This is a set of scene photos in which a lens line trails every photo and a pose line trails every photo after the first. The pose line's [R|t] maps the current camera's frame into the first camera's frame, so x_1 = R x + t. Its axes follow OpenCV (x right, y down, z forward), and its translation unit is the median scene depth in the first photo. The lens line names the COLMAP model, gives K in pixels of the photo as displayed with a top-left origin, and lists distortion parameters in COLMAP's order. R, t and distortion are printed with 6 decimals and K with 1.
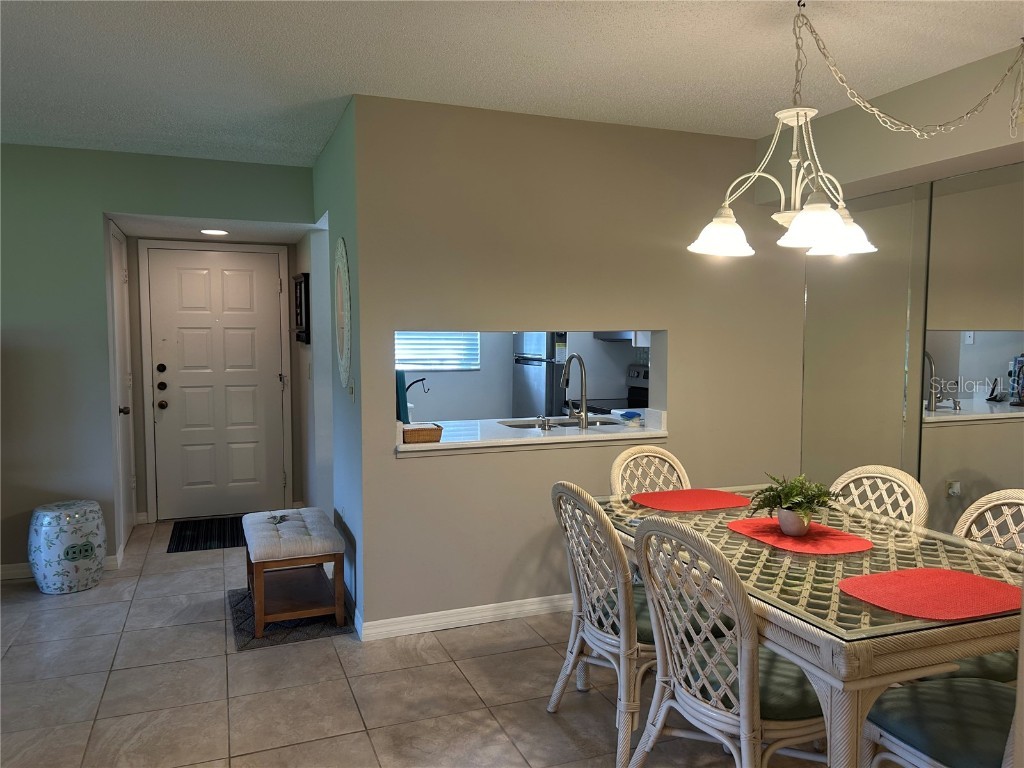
lens RADIAL K [[767.7, 0, 516.3], [0, 767.7, 393.0], [0, 0, 1]] dist [0.058281, -0.066641]
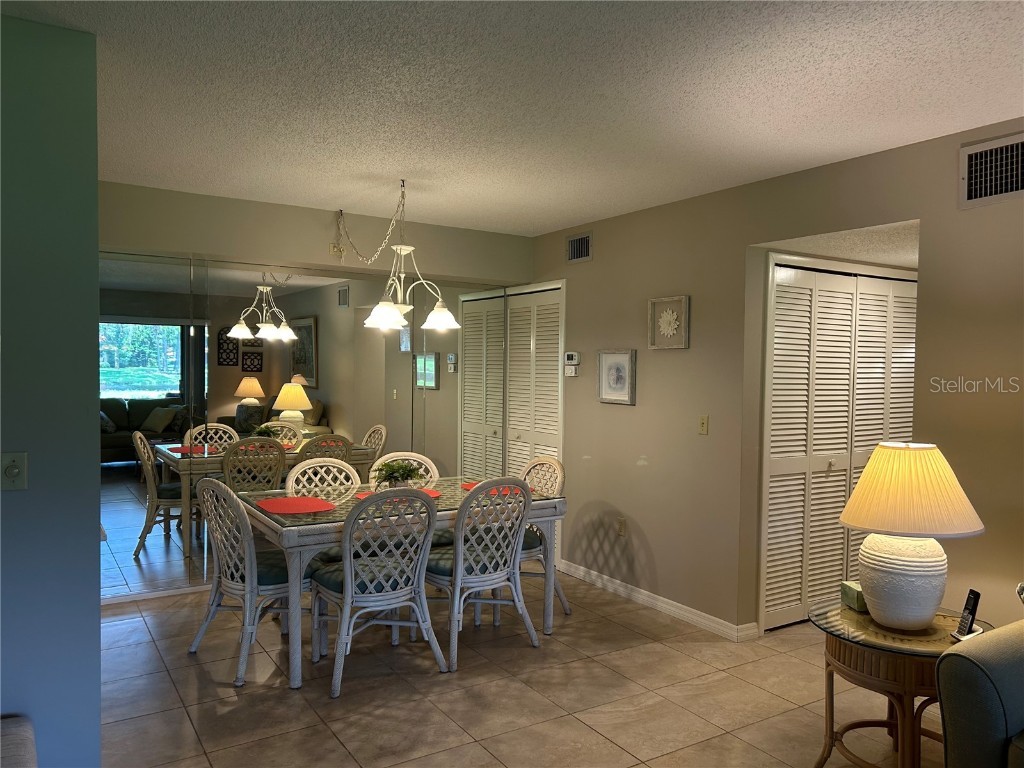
lens RADIAL K [[767.7, 0, 508.6], [0, 767.7, 388.6], [0, 0, 1]] dist [0.058281, -0.066641]
pose [[-0.197520, -0.031020, 0.979808, -0.783849], [0.062509, 0.997067, 0.044168, -0.064270], [-0.978304, 0.069971, -0.195001, 0.637129]]
